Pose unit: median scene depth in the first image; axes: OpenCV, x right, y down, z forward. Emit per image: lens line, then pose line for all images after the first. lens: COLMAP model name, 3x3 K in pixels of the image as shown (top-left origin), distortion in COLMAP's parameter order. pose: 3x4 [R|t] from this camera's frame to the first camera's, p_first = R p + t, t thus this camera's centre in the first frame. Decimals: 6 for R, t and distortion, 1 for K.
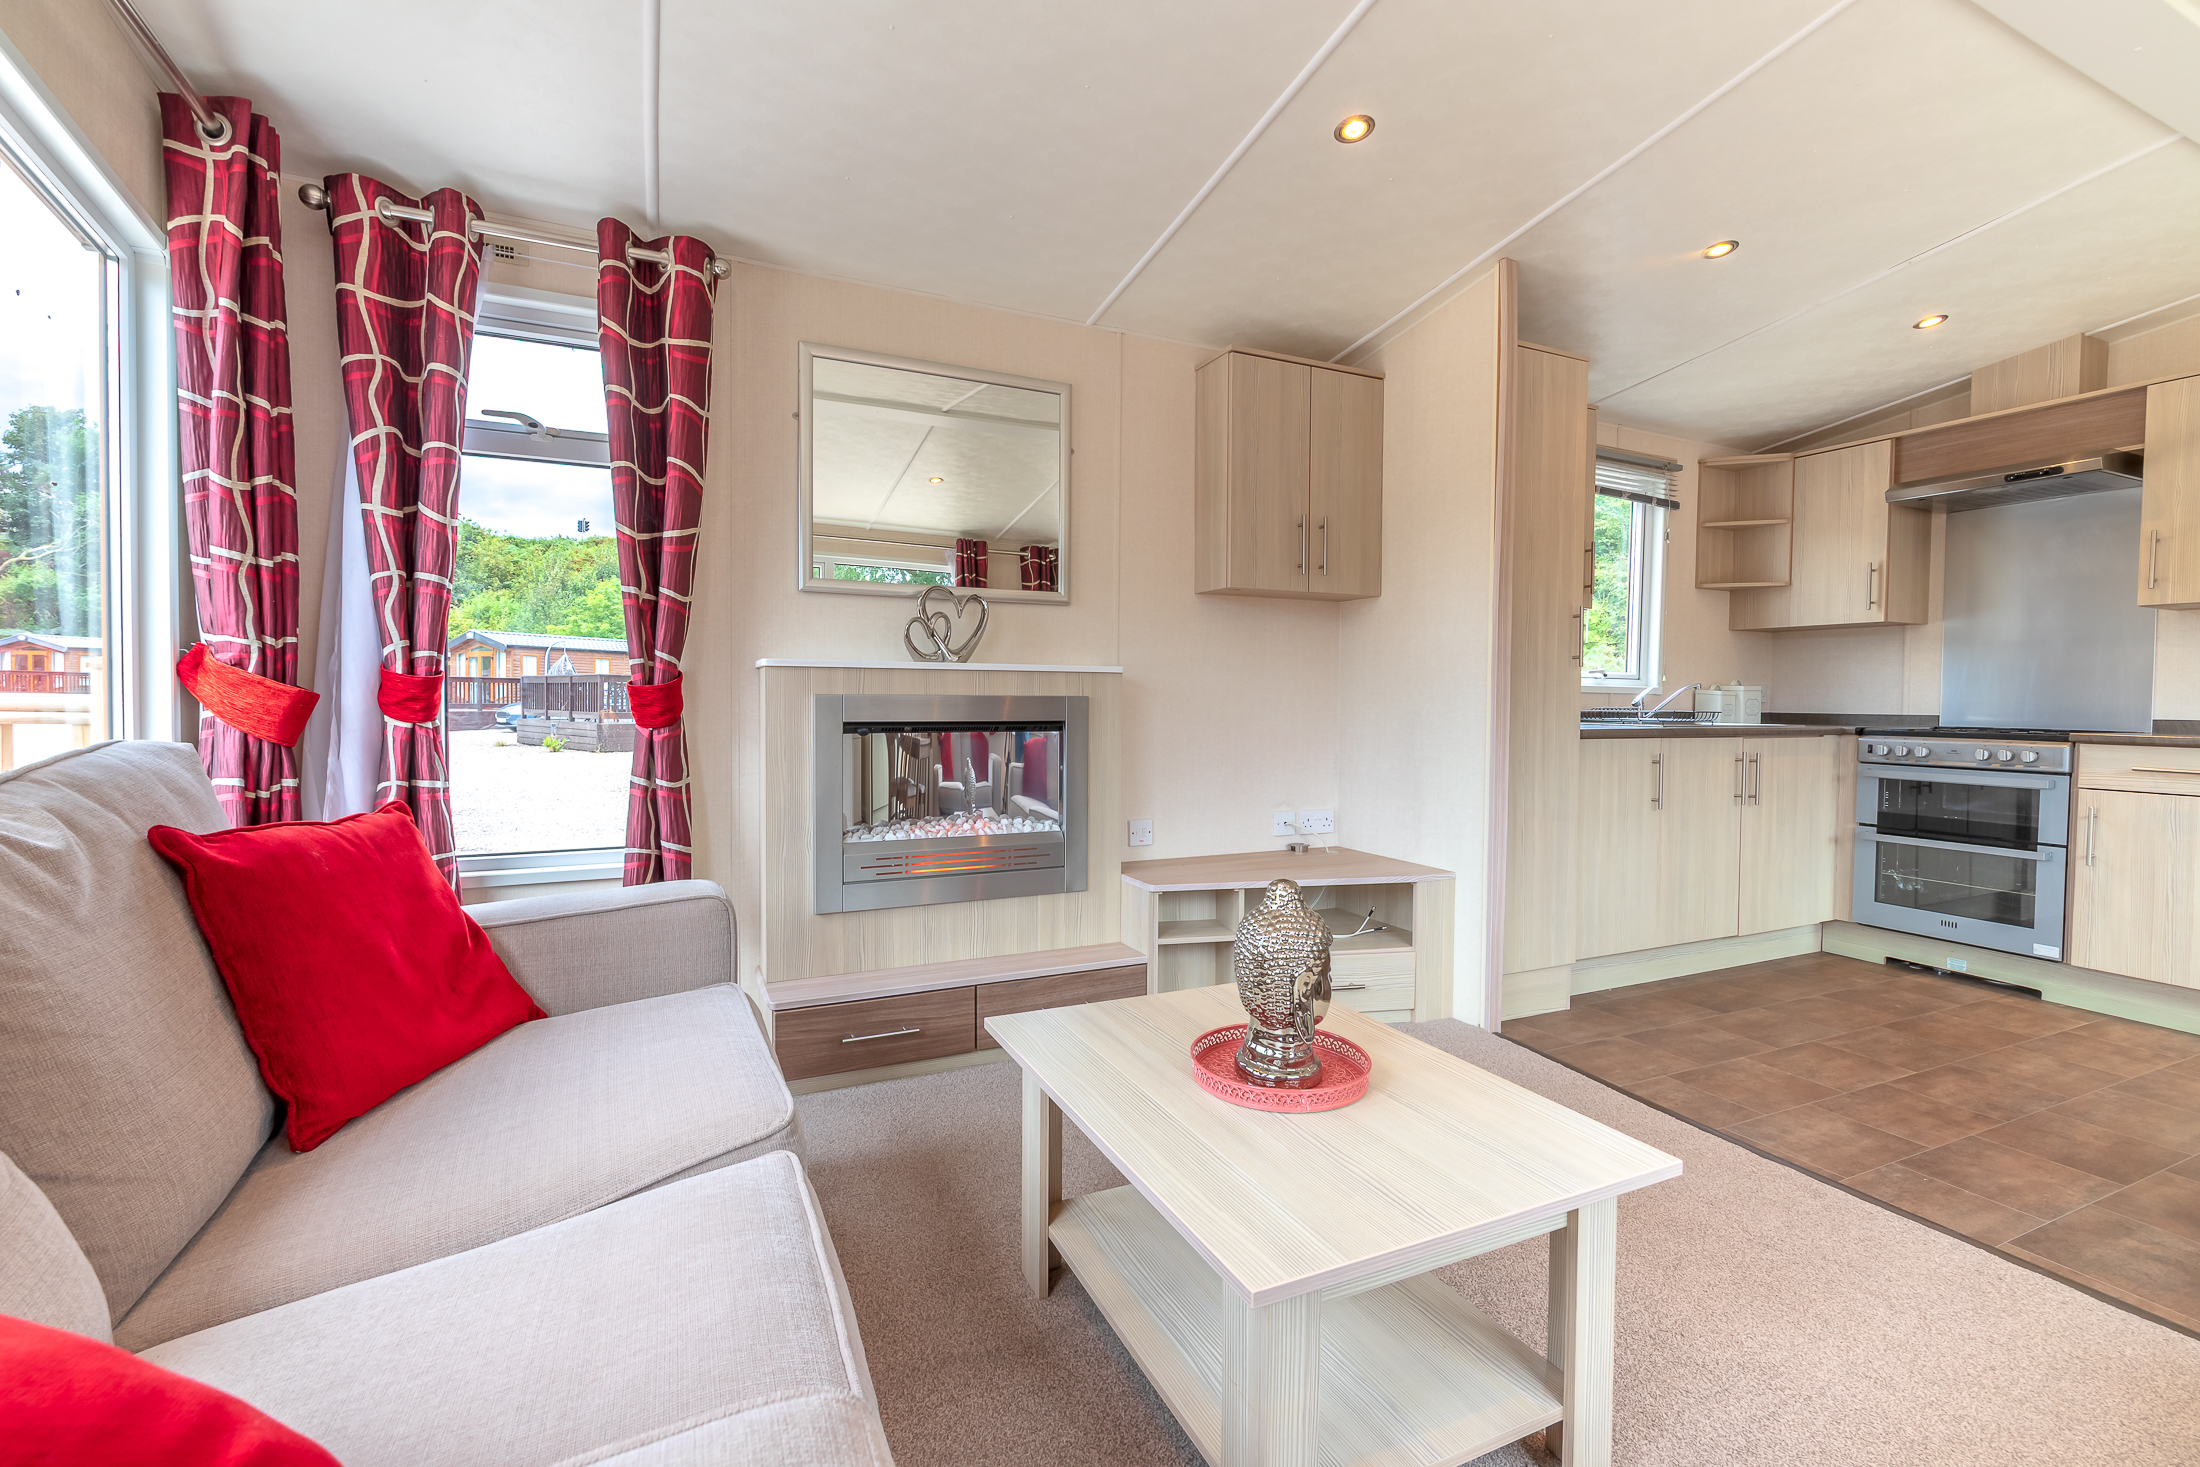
lens RADIAL K [[942.7, 0, 1100.3], [0, 942.7, 724.5], [0, 0, 1]] dist [0.000003, -0.000232]
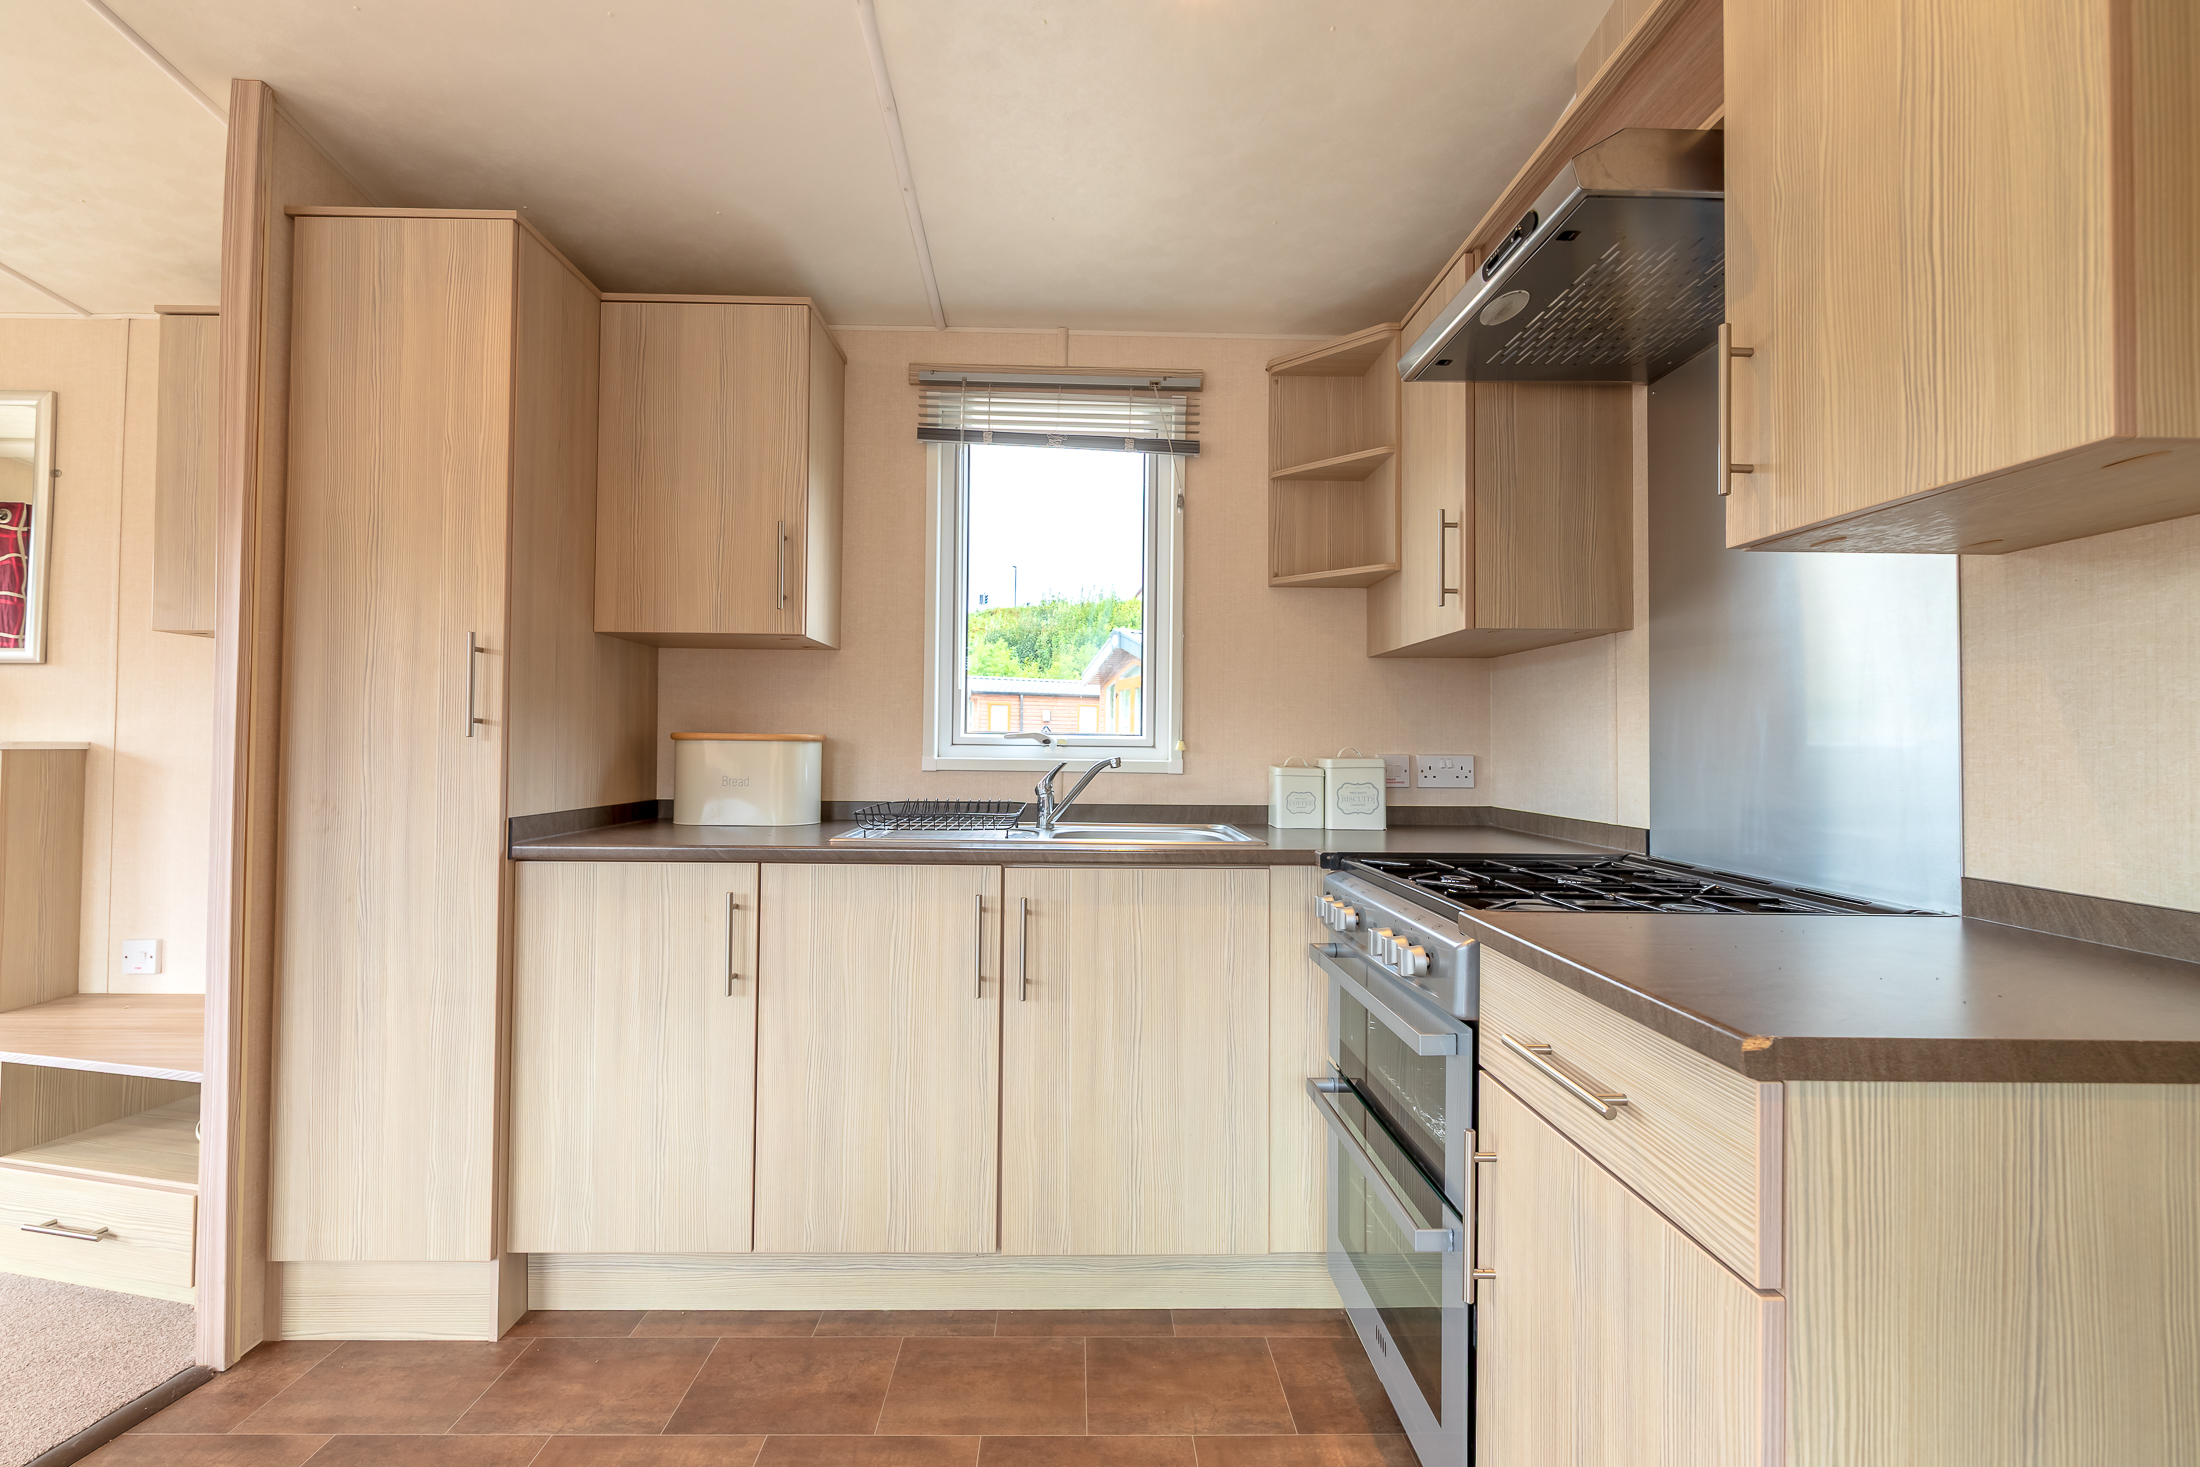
lens RADIAL K [[941.9, 0, 1093.0], [0, 941.9, 726.6], [0, 0, 1]] dist [-0.000561, -0.000747]
pose [[0.913593, -0.009598, -0.406516, 0.999820], [-0.011588, 0.998701, -0.049622, -0.040126], [0.406464, 0.050045, 0.912295, 0.578311]]
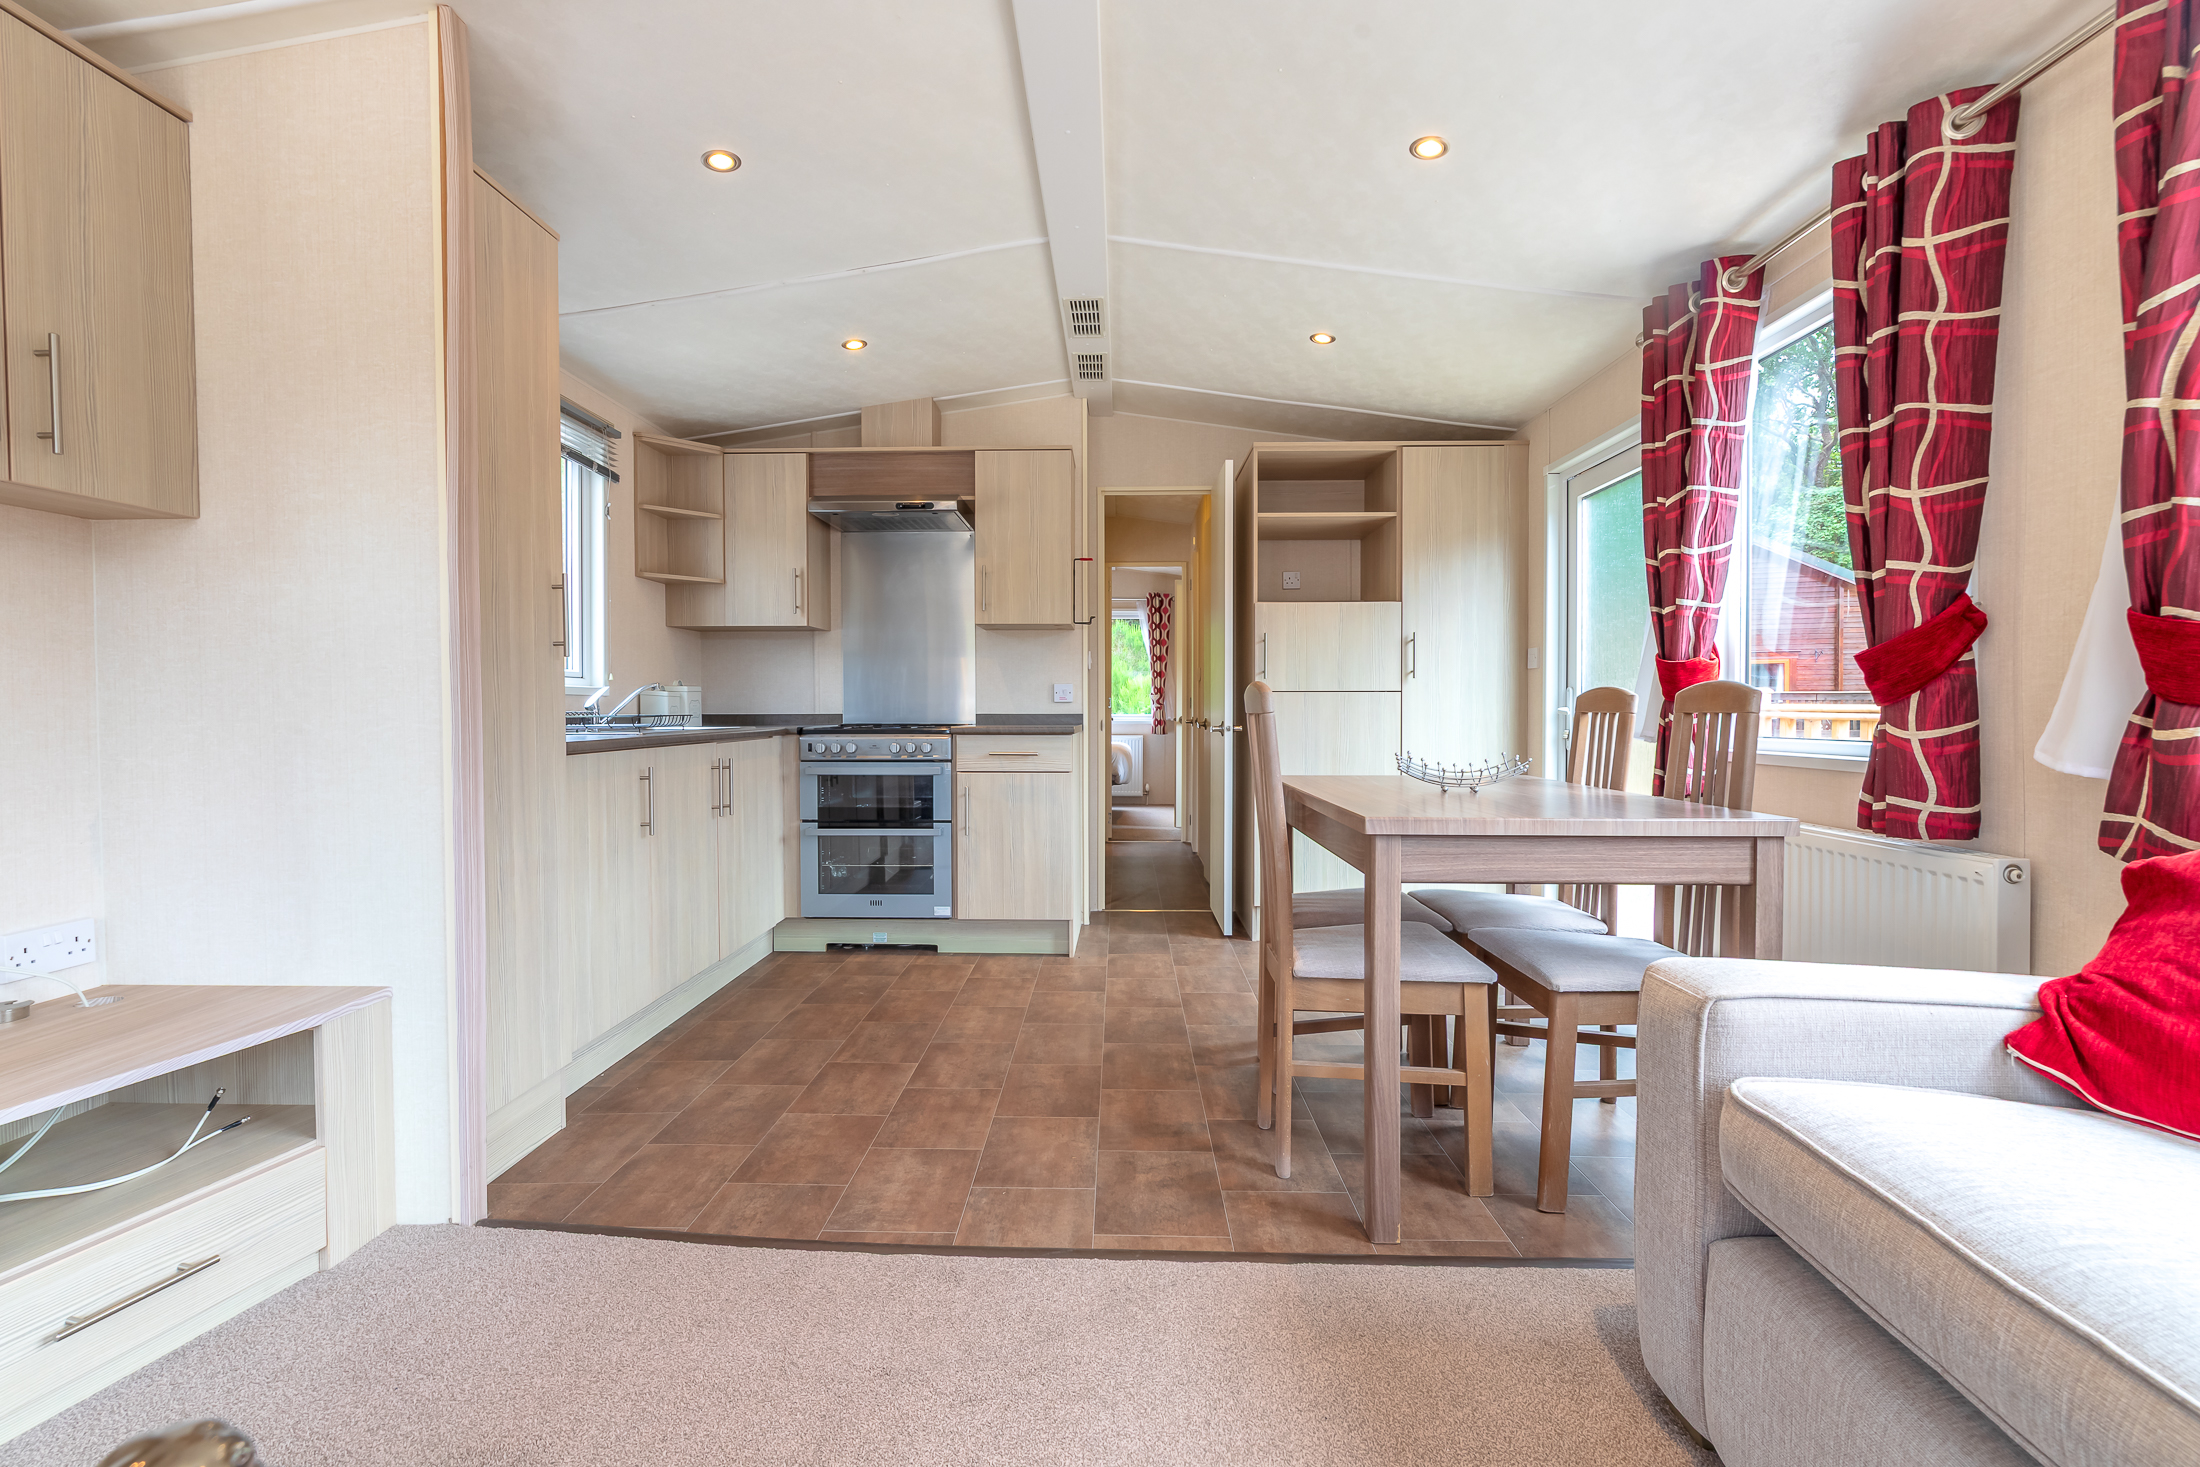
lens RADIAL K [[944.5, 0, 1089.0], [0, 944.5, 724.1], [0, 0, 1]] dist [-0.000268, -0.000567]
pose [[0.455501, -0.029486, 0.889747, 0.039131], [0.032445, 0.999337, 0.016508, -0.007691], [-0.889644, 0.021349, 0.456155, 0.282792]]
